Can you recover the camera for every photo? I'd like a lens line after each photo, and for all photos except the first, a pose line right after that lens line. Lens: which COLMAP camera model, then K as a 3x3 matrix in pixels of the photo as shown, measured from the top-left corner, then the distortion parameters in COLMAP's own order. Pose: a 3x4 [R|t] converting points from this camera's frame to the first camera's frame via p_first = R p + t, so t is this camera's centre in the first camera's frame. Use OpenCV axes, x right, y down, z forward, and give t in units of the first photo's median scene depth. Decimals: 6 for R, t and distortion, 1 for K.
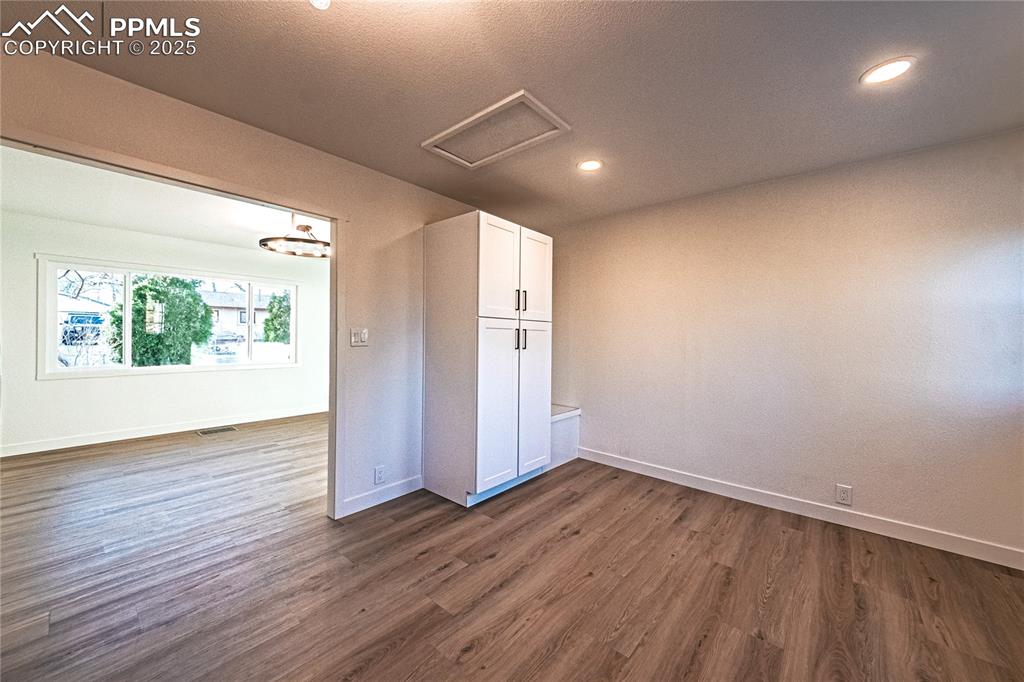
lens RADIAL K [[370.8, 0, 515.3], [0, 370.8, 335.6], [0, 0, 1]] dist [-0.000371, -0.000625]
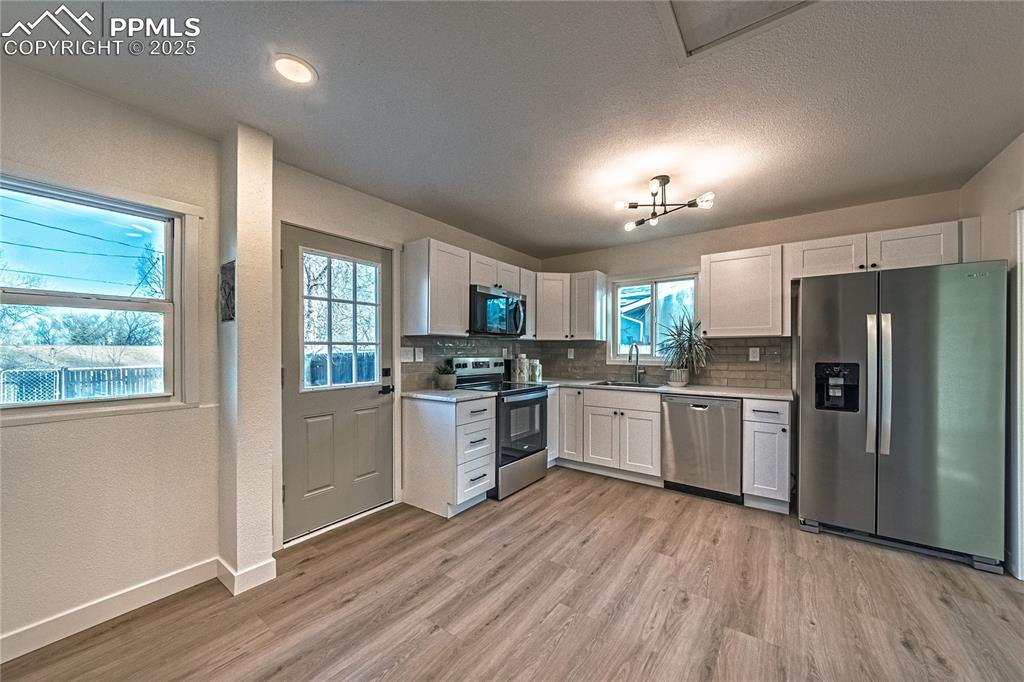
lens RADIAL K [[370.8, 0, 514.7], [0, 370.8, 350.7], [0, 0, 1]] dist [-0.000371, -0.000625]
pose [[-0.996670, -0.011817, -0.080679, 0.388435], [-0.011551, 0.999926, -0.003762, 0.007194], [0.080717, -0.002818, -0.996733, 1.534983]]
